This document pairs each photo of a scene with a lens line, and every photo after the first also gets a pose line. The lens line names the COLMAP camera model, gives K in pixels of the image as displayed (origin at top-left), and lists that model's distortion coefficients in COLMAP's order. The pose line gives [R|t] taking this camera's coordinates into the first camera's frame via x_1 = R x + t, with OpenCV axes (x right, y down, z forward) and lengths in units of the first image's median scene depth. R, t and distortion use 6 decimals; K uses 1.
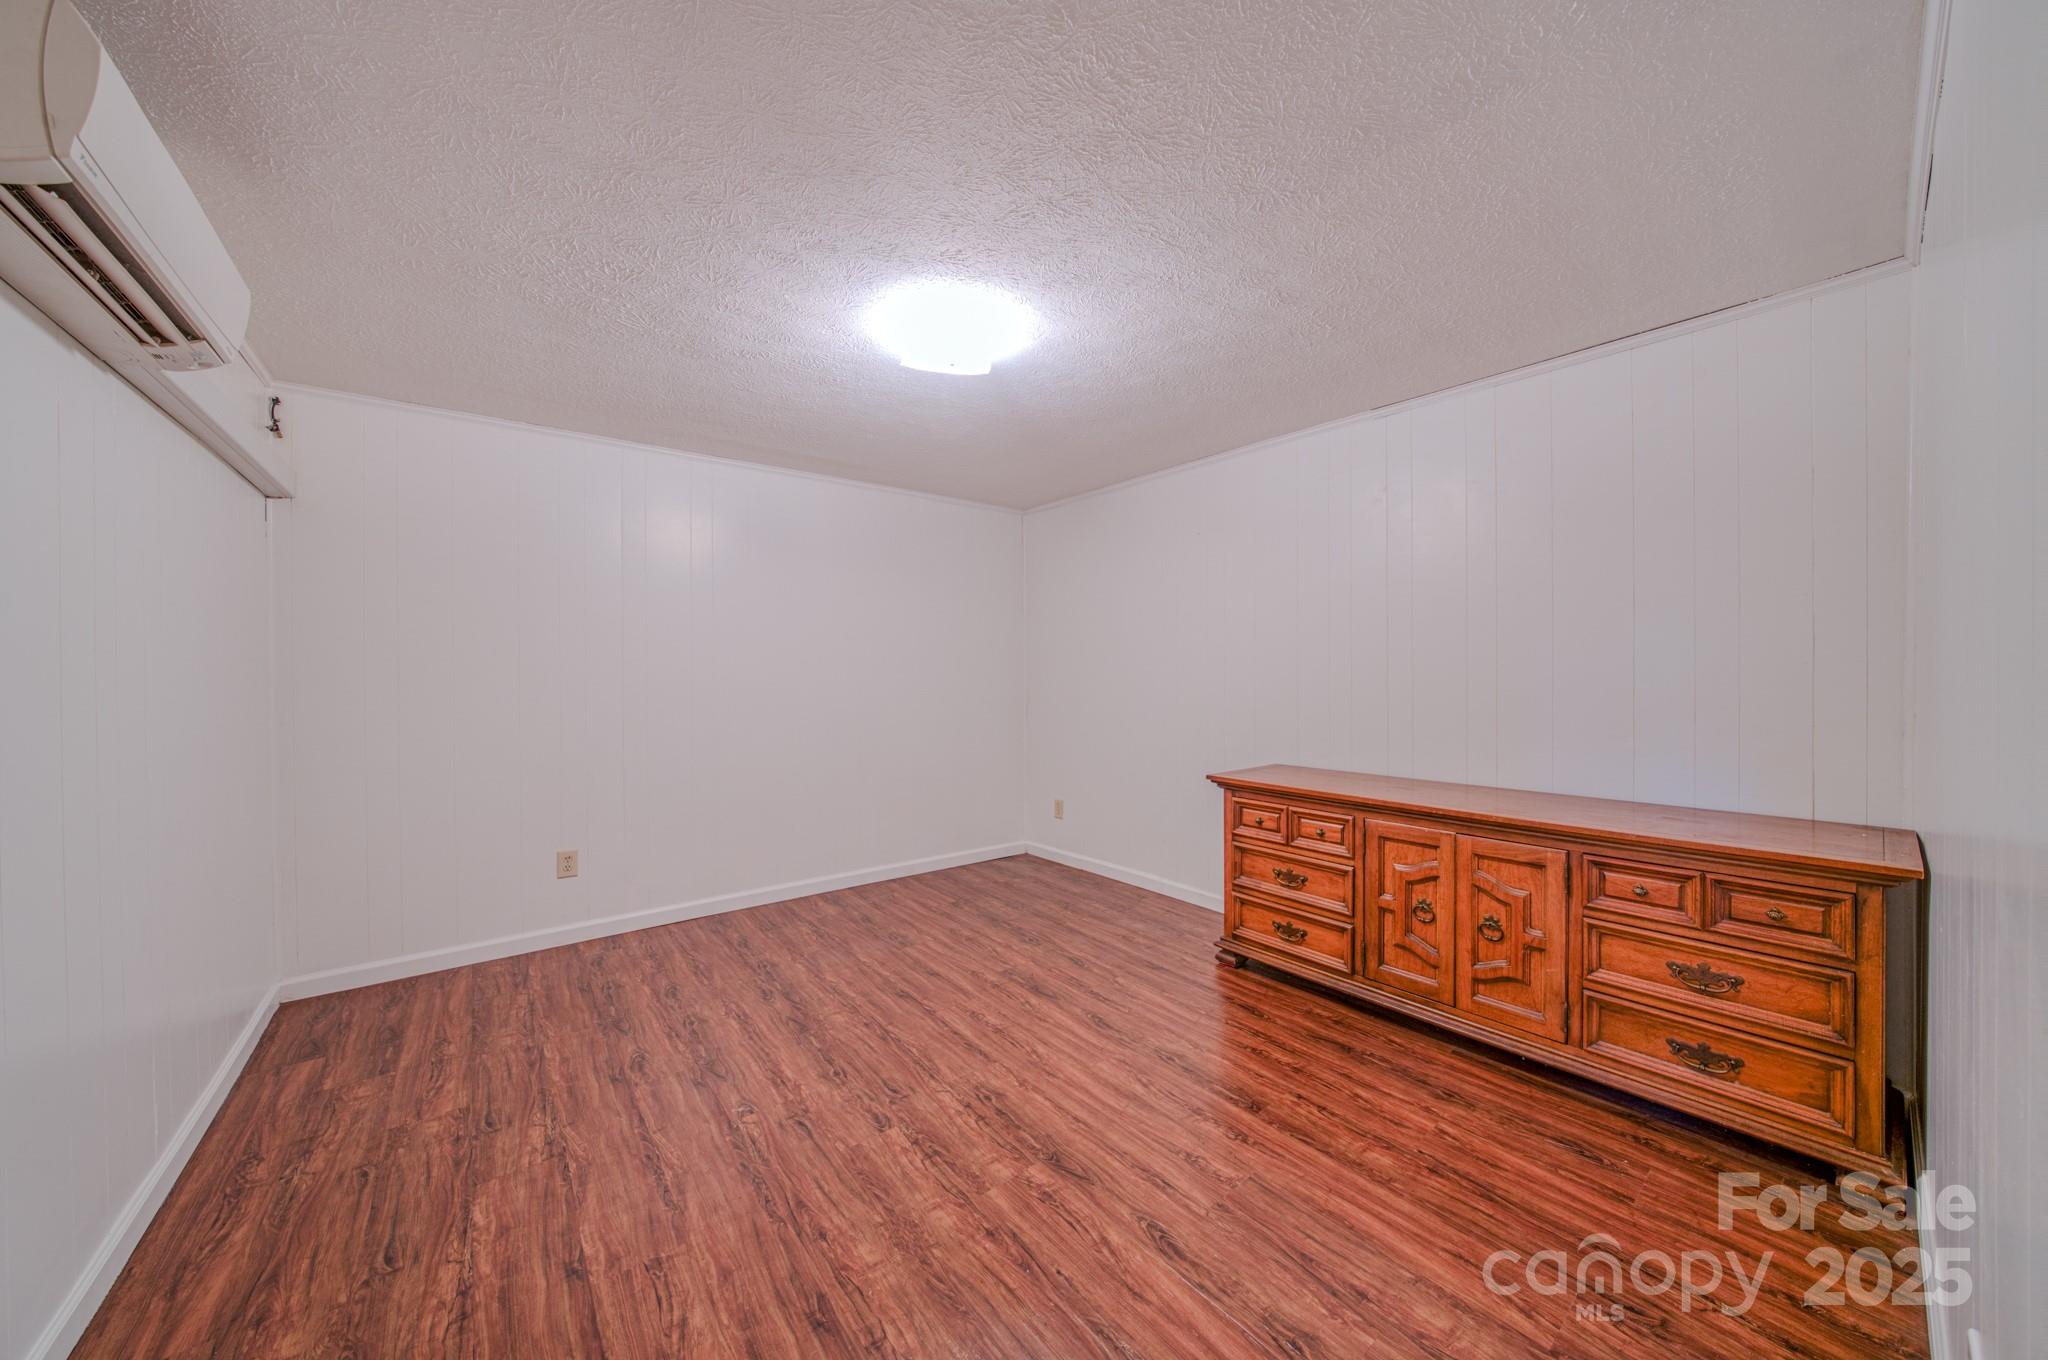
lens RADIAL K [[706.6, 0, 1027.9], [0, 706.6, 677.1], [0, 0, 1]] dist [-0.027702, 0.005053]
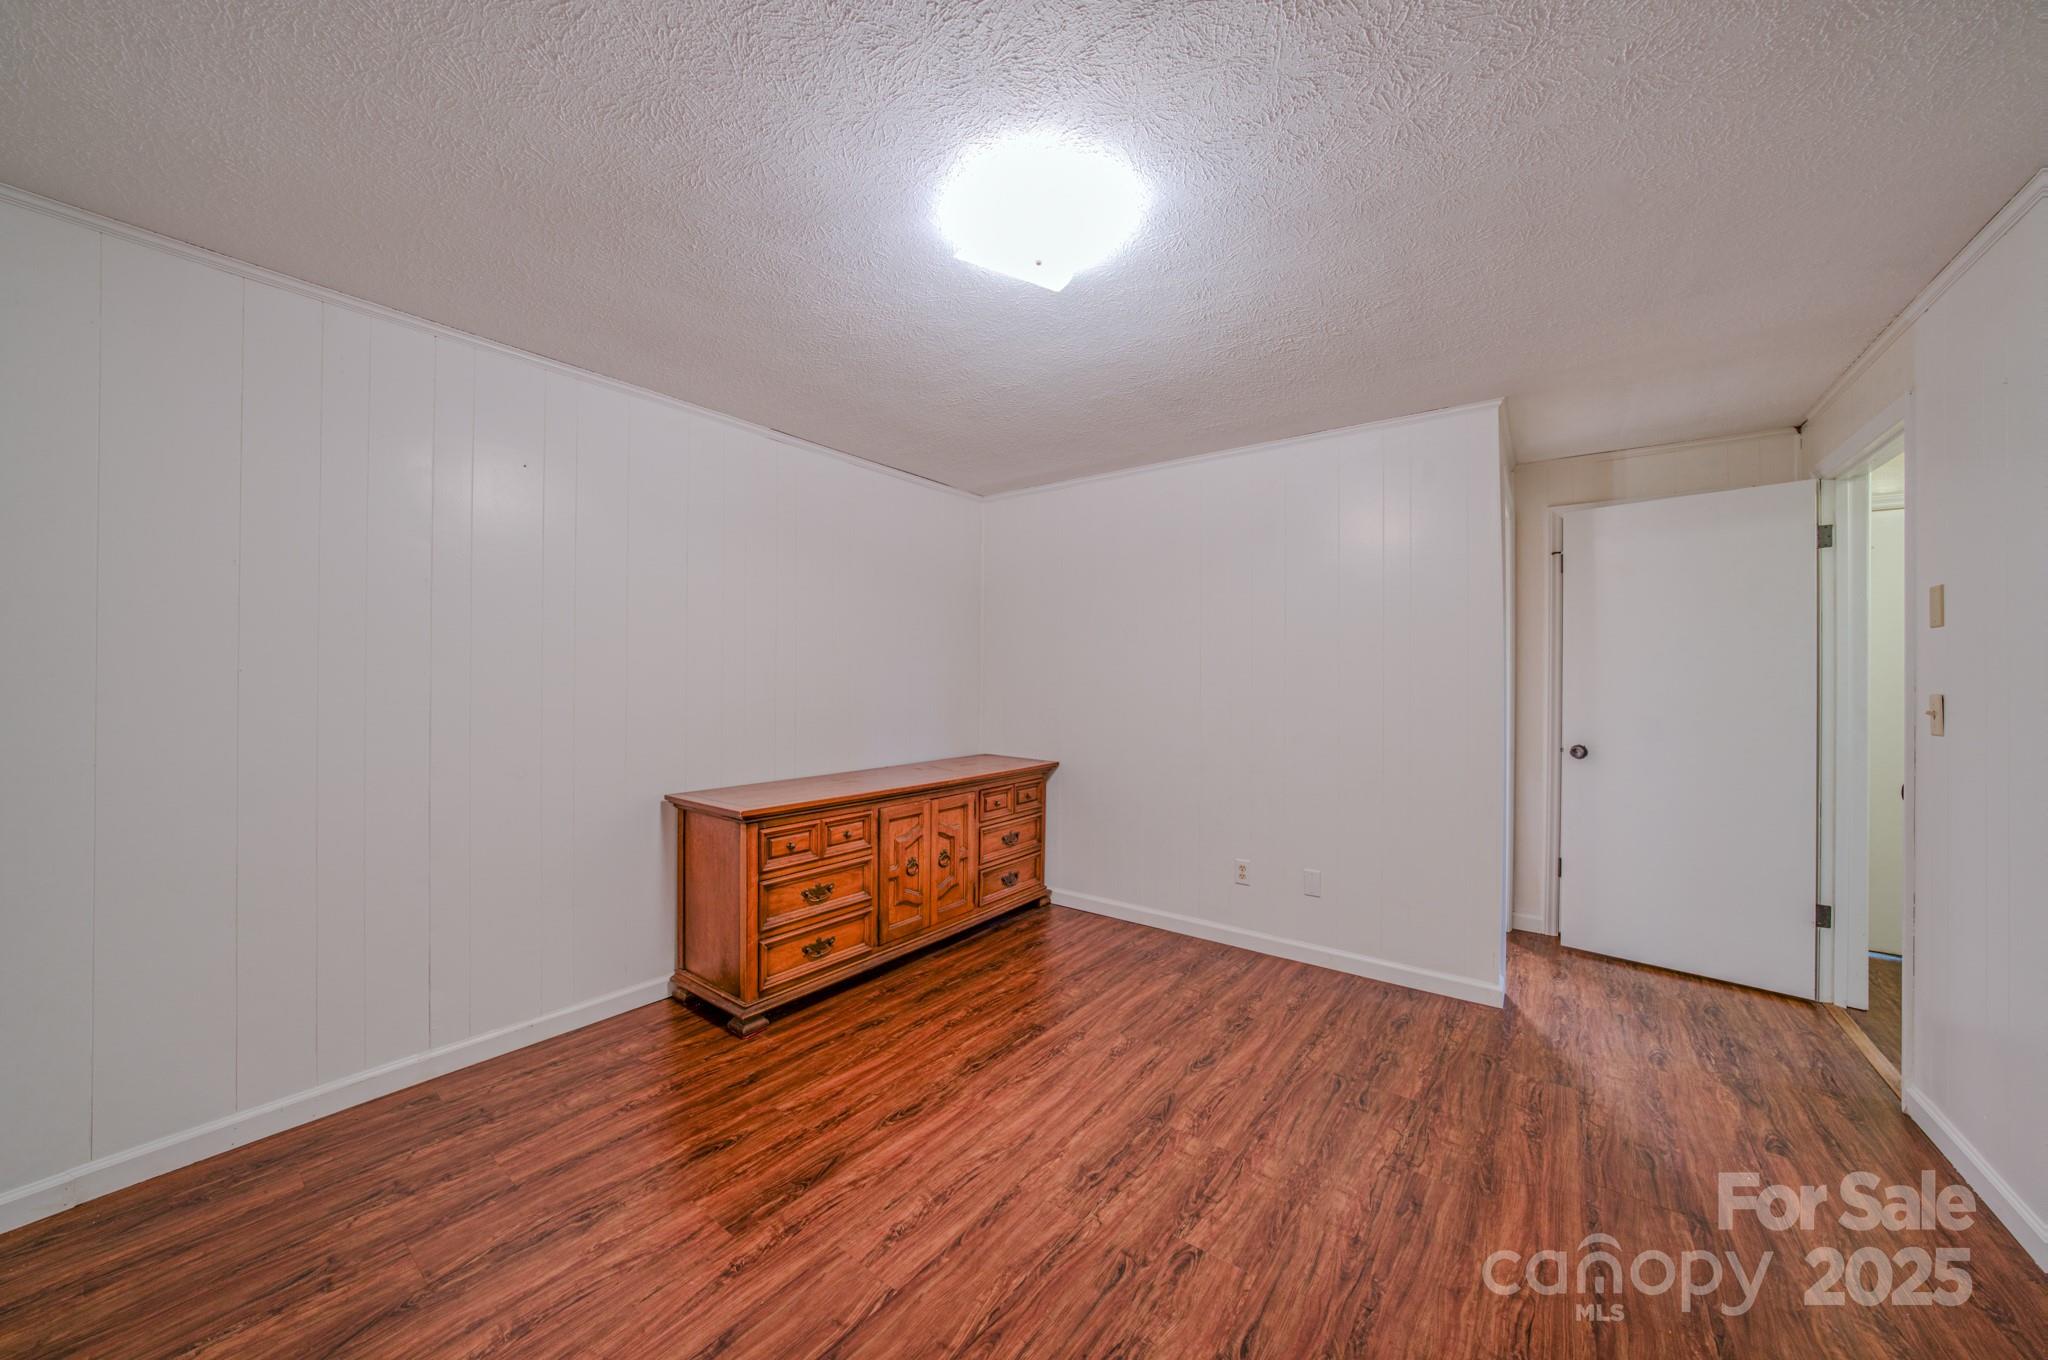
lens RADIAL K [[706.6, 0, 1027.9], [0, 706.6, 677.1], [0, 0, 1]] dist [-0.027702, 0.005053]
pose [[-0.252053, 0.007443, 0.967685, -0.783665], [0.003675, 0.999971, -0.006735, -0.008208], [-0.967706, 0.001859, -0.252073, 1.161000]]
